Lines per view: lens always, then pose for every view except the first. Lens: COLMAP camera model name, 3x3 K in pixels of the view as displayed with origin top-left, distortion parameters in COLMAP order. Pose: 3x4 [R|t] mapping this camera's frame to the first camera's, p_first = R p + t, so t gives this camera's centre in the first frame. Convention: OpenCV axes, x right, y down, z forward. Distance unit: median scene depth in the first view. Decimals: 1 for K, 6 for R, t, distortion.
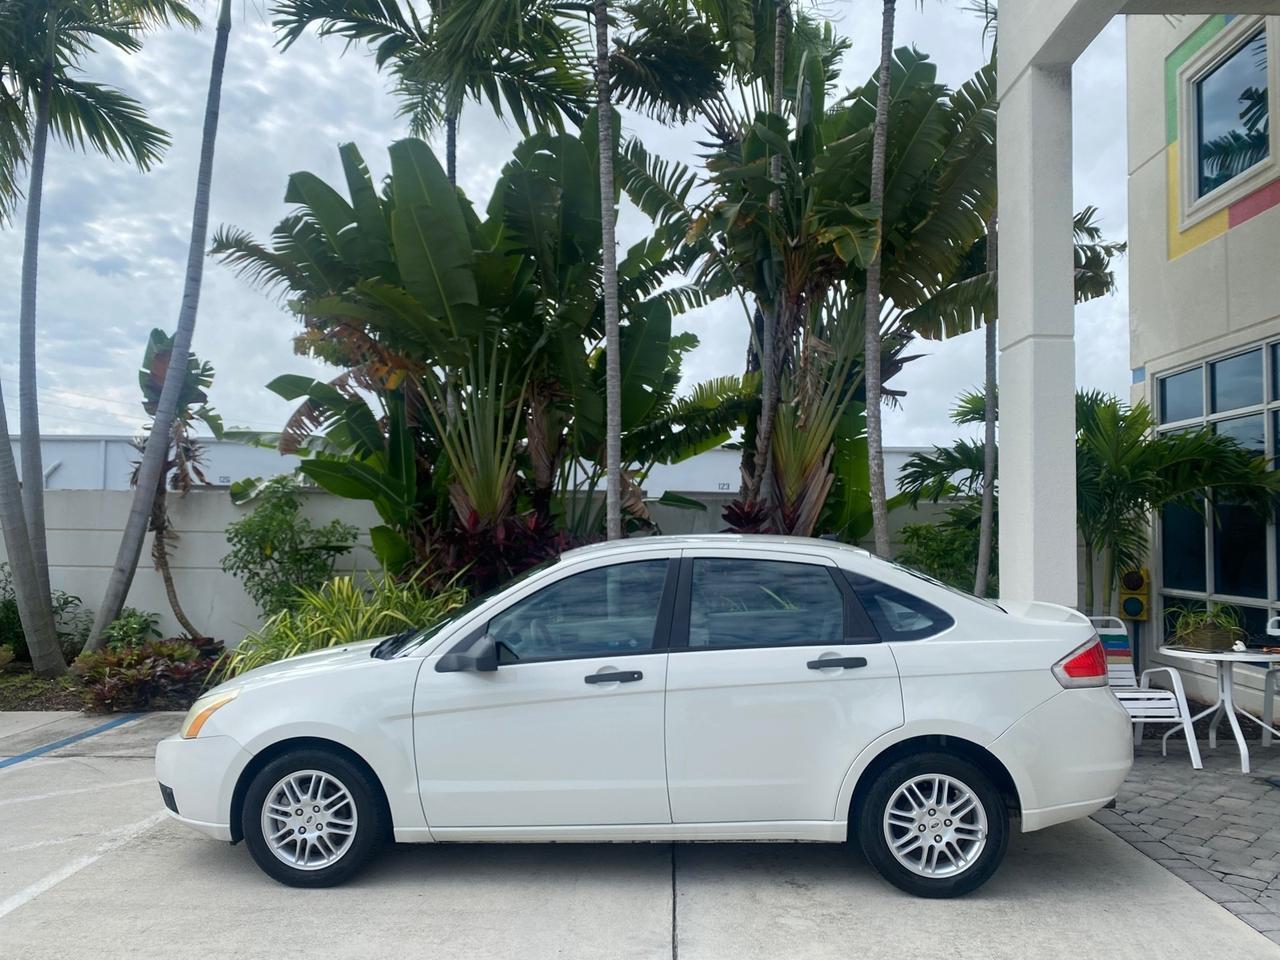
lens RADIAL K [[974.9, 0, 638.7], [0, 974.9, 483.4], [0, 0, 1]] dist [0.010364, -0.004444]
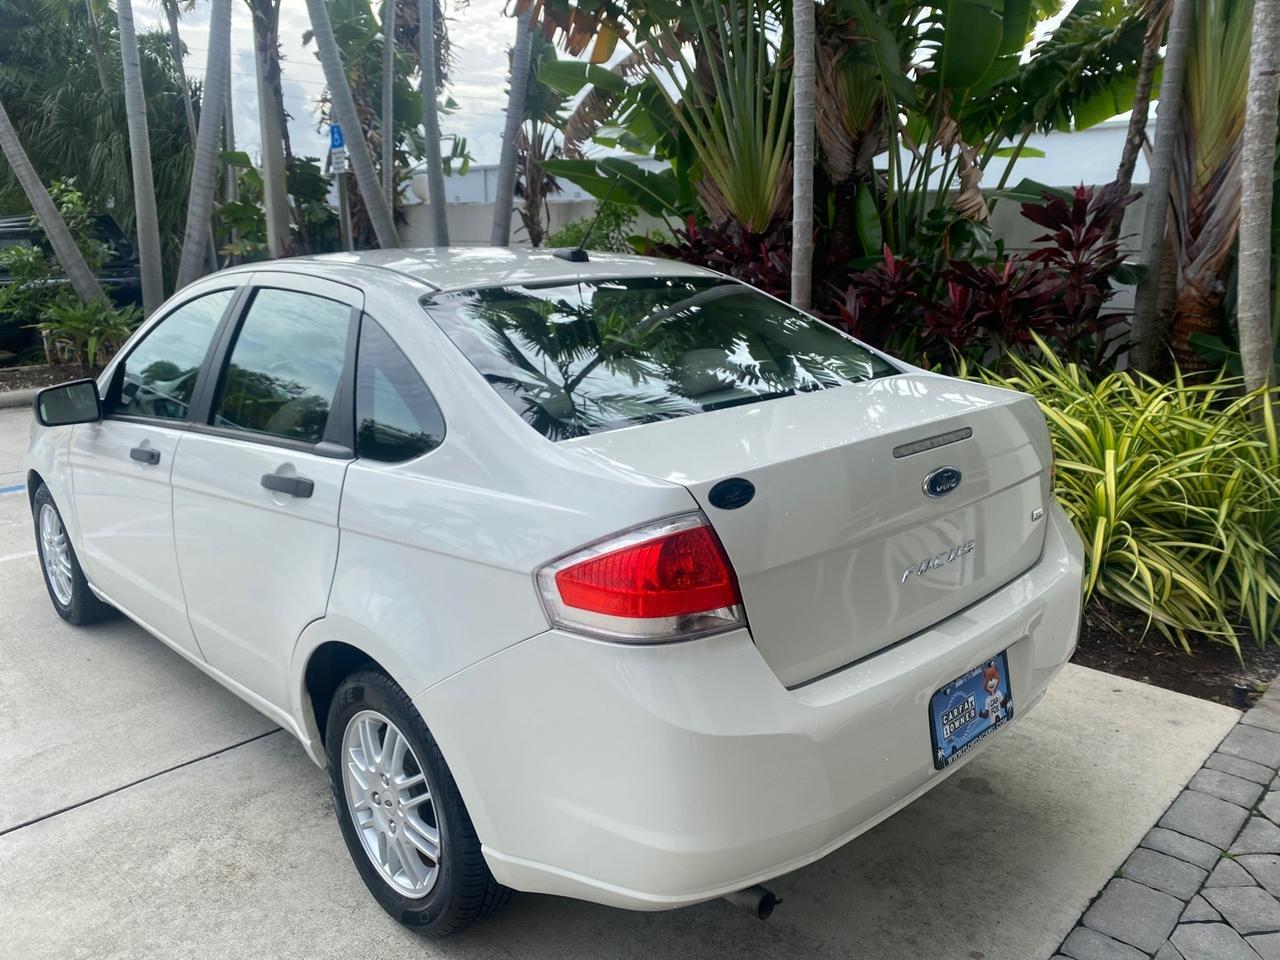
lens RADIAL K [[982.1, 0, 640.0], [0, 982.1, 480.0], [0, 0, 1]] dist [-0.003590, 0.006683]
pose [[0.737851, 0.151067, -0.657841, 0.359513], [0.041001, 0.962800, 0.267086, 0.020659], [0.673717, -0.224041, 0.704209, 0.370488]]
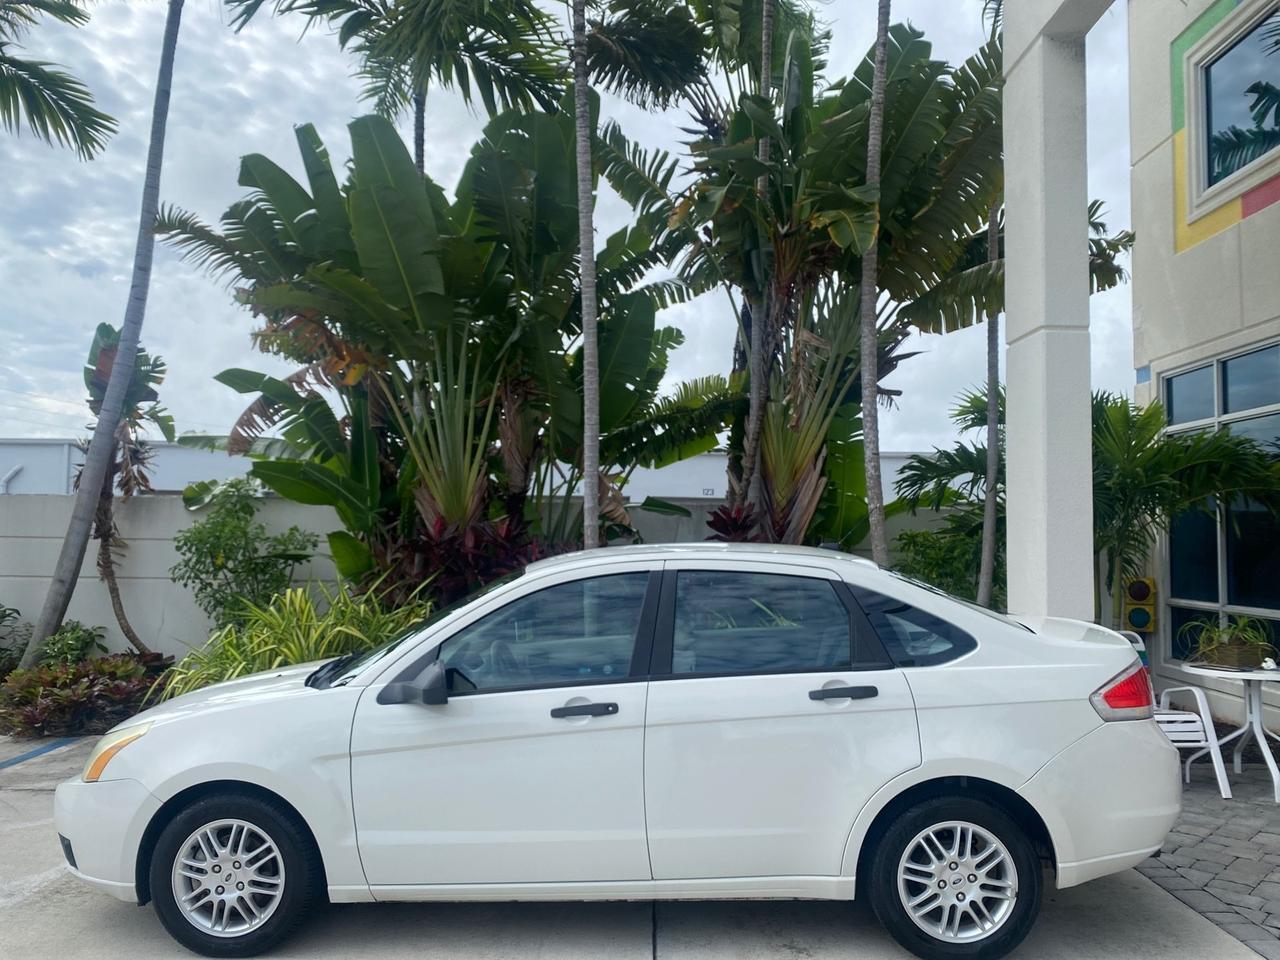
lens RADIAL K [[978.5, 0, 639.5], [0, 978.5, 482.3], [0, 0, 1]] dist [0.004269, 0.000397]
pose [[0.999833, 0.000677, 0.018257, 0.003492], [-0.000539, 0.999971, -0.007551, 0.002320], [-0.018262, 0.007540, 0.999805, 0.067920]]
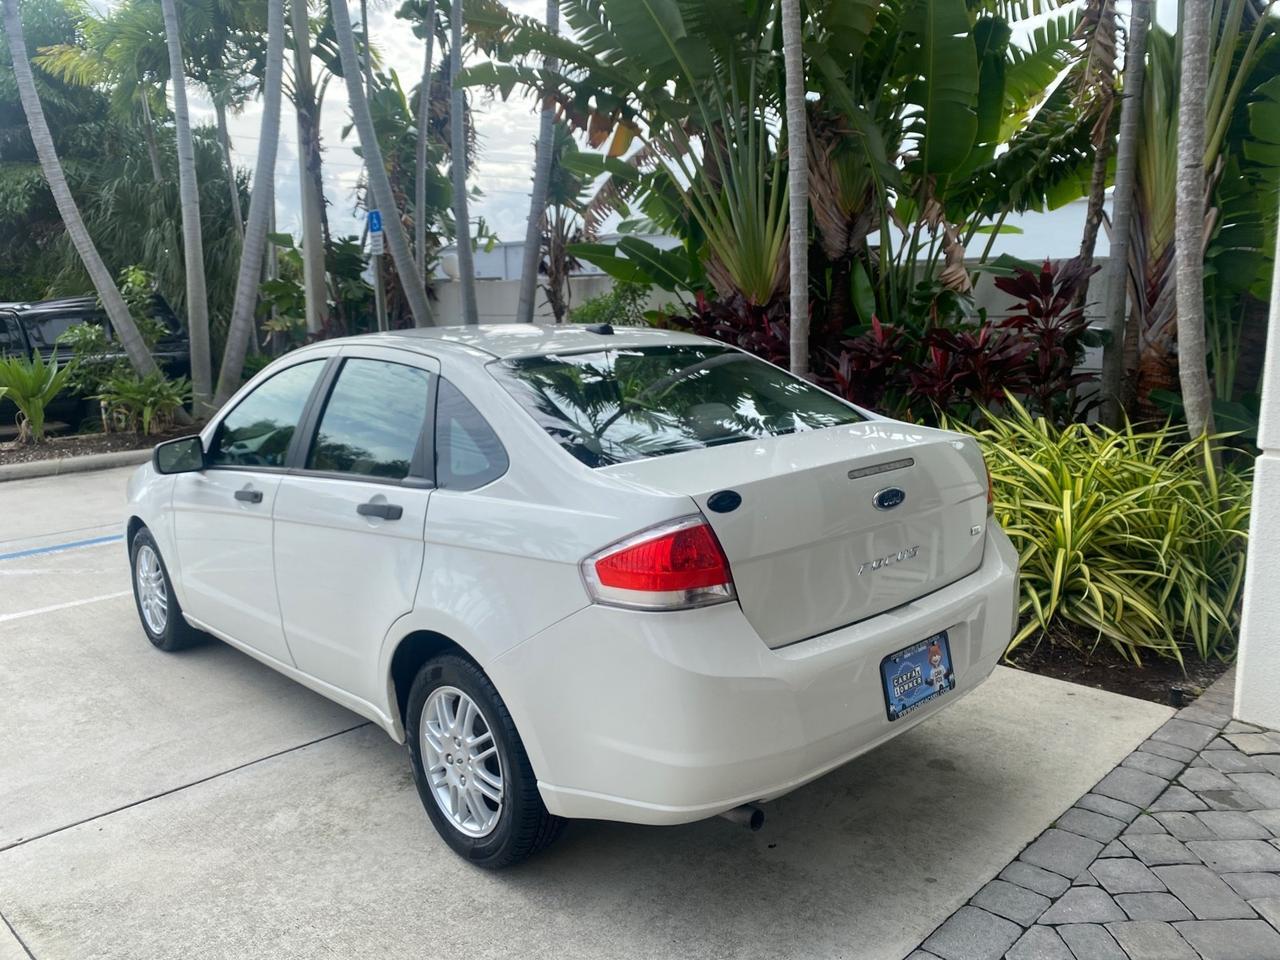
lens RADIAL K [[978.5, 0, 639.5], [0, 978.5, 482.3], [0, 0, 1]] dist [0.004269, 0.000397]
pose [[0.727544, 0.100529, -0.678656, 0.409029], [0.053890, 0.977776, 0.202609, 0.015763], [0.683941, -0.183980, 0.705957, 0.316107]]
